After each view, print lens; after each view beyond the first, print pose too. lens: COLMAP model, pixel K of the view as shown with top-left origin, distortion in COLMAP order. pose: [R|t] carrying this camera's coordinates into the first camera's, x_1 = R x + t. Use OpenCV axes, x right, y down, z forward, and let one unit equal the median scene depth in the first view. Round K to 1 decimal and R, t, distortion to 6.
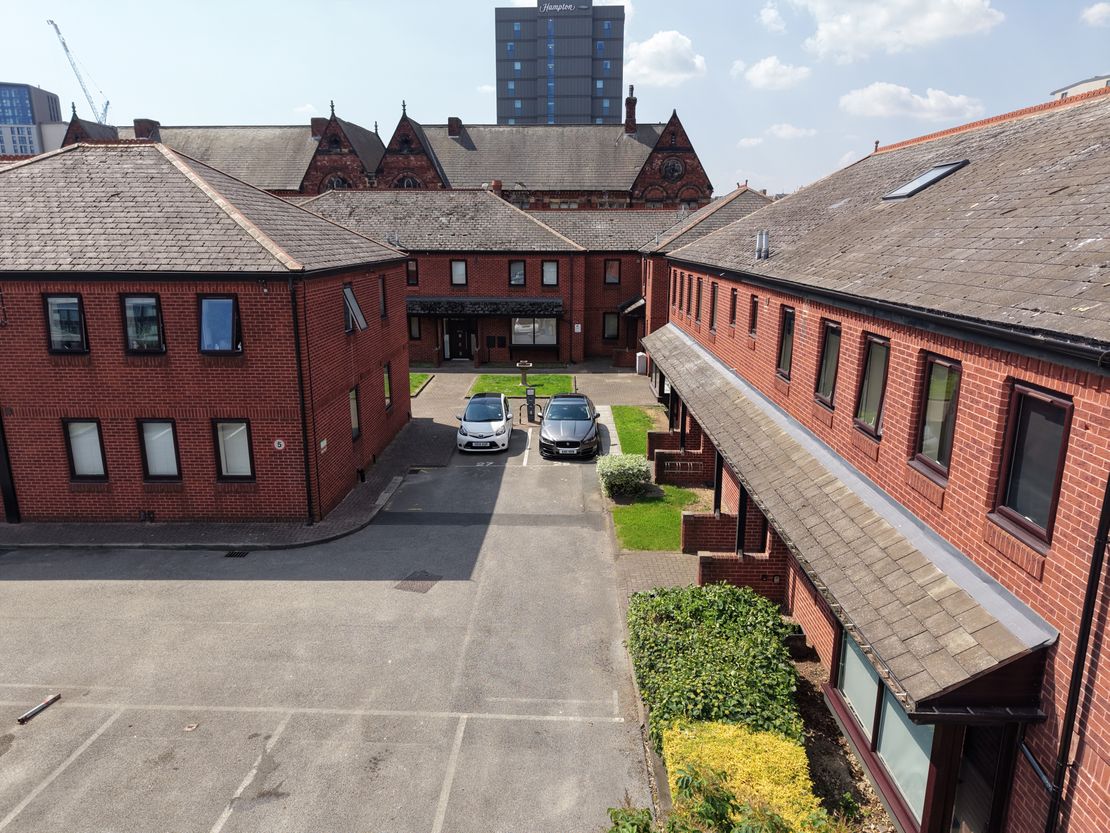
lens RADIAL K [[741.4, 0, 555.0], [0, 741.4, 416.5], [0, 0, 1]] dist [0.044808, -0.044223]
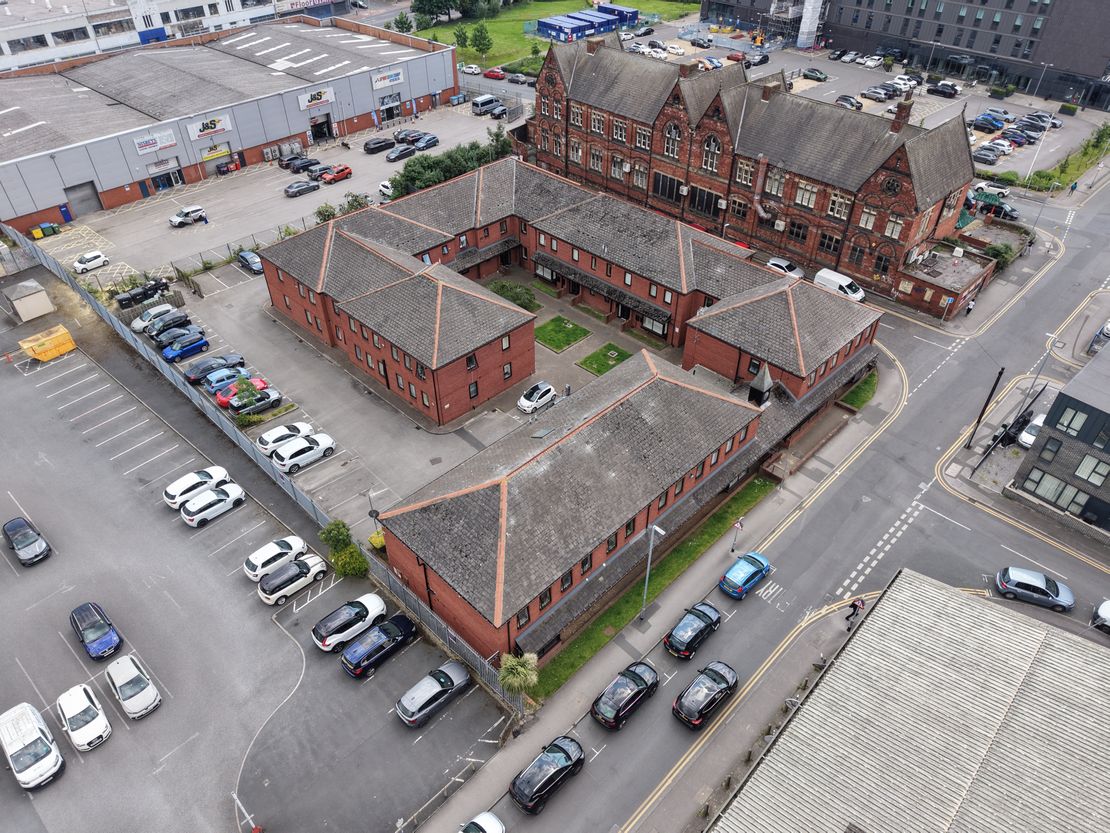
lens RADIAL K [[741.4, 0, 555.0], [0, 741.4, 416.5], [0, 0, 1]] dist [0.044808, -0.044223]
pose [[0.719774, 0.445492, -0.532412, 0.857690], [-0.167581, 0.855754, 0.489491, -0.763317], [0.673678, -0.263100, 0.690605, -0.463114]]
